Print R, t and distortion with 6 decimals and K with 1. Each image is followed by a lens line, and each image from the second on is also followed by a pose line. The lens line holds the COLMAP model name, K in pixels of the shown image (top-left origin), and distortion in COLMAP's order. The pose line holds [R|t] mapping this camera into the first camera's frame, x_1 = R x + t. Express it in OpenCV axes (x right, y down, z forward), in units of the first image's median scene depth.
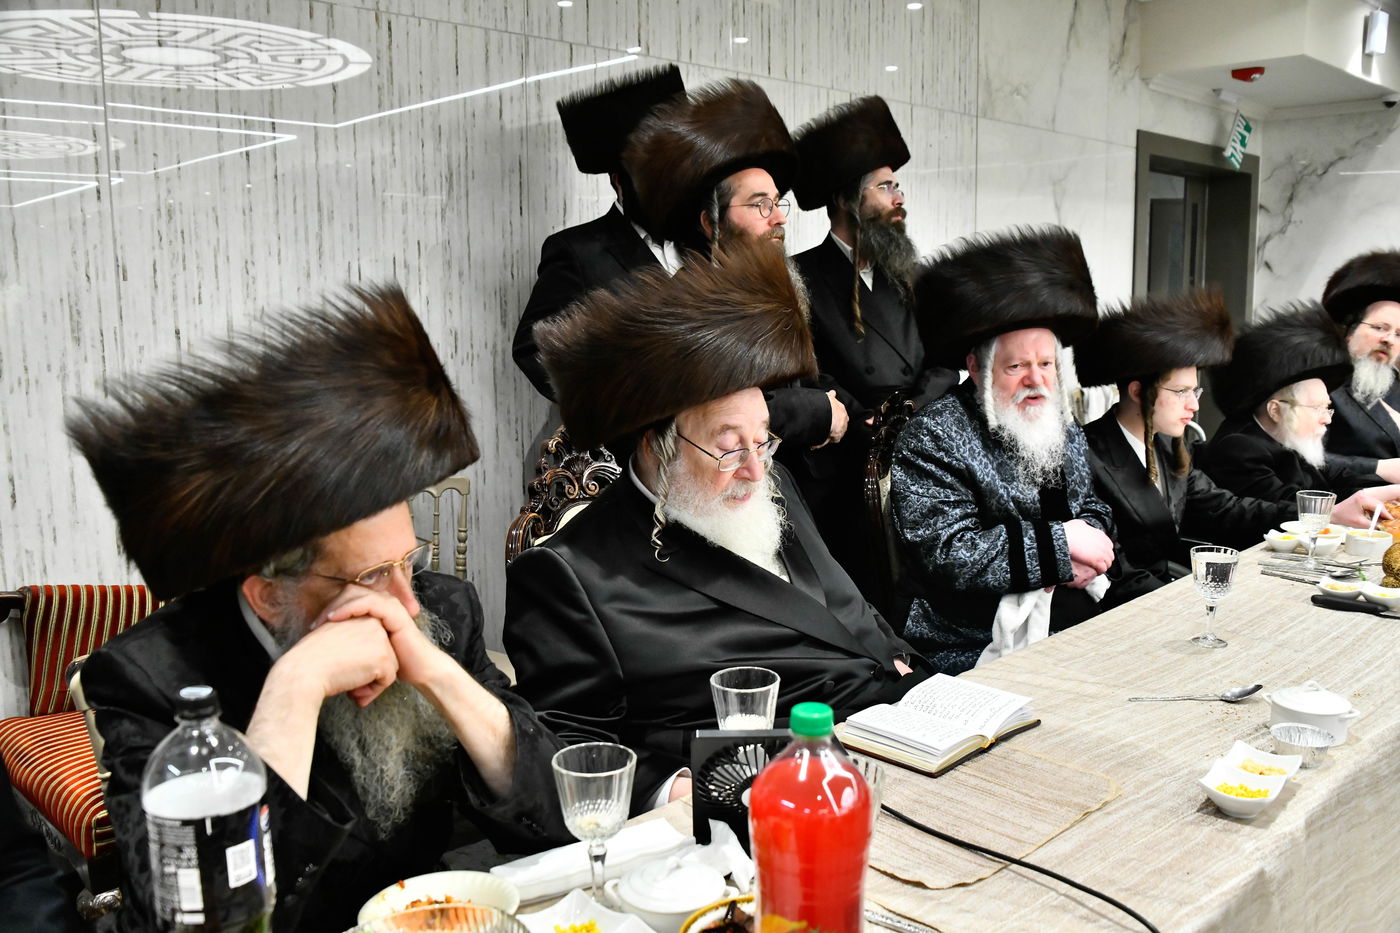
lens RADIAL K [[1172.5, 0, 700.0], [0, 1172.5, 466.5], [0, 0, 1]] dist [-0.121052, 0.094704]
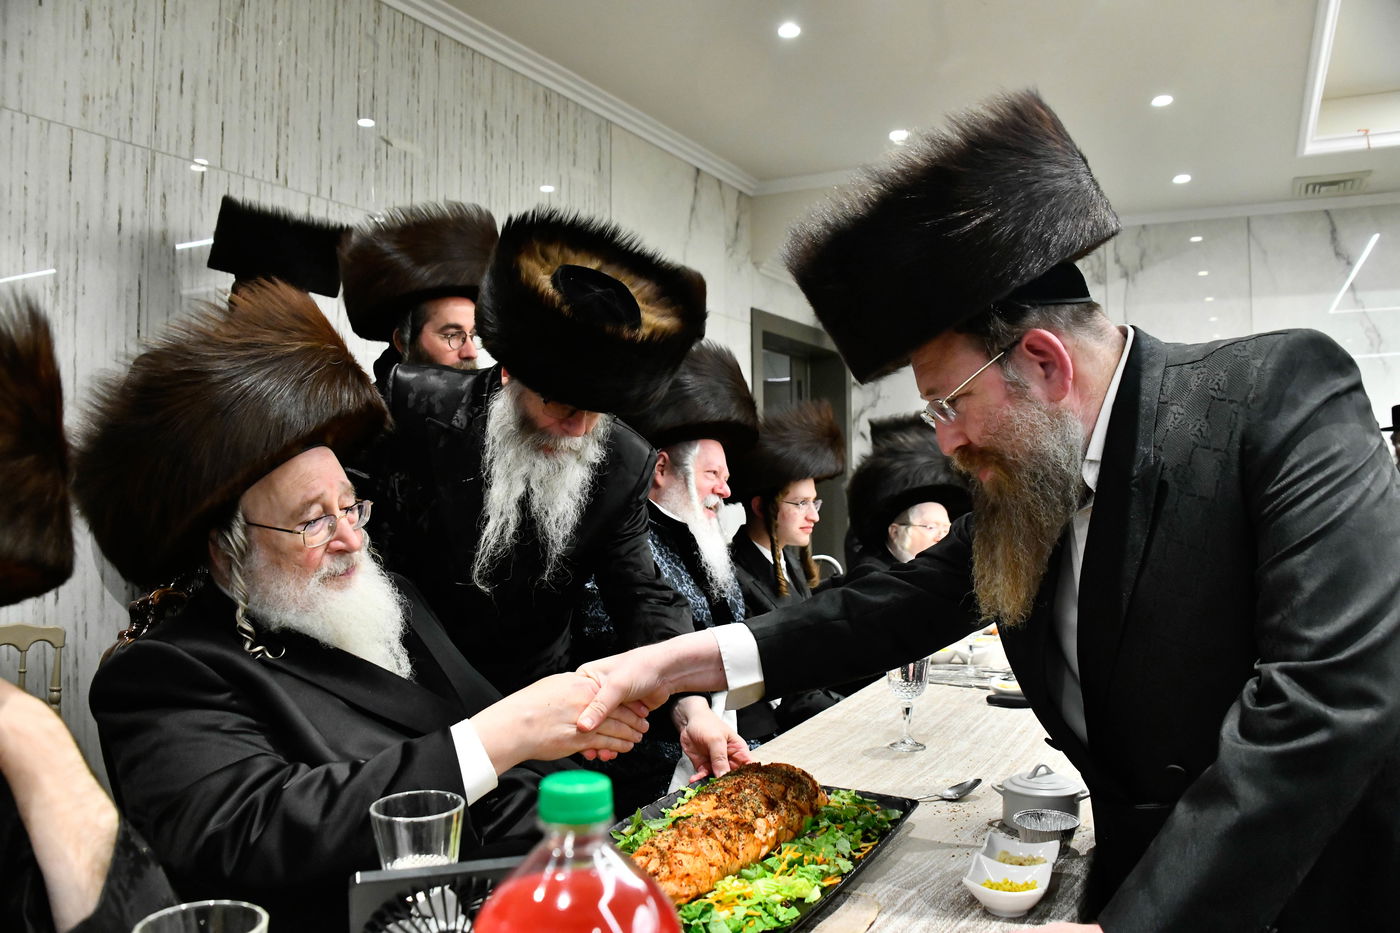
lens RADIAL K [[1100.5, 0, 703.8], [0, 1100.5, 469.5], [0, 0, 1]] dist [-0.163882, 0.090645]
pose [[0.945466, 0.002268, 0.325714, -0.005065], [0.050995, 0.986614, -0.154896, 0.035817], [-0.321705, 0.163059, 0.932694, 0.111790]]
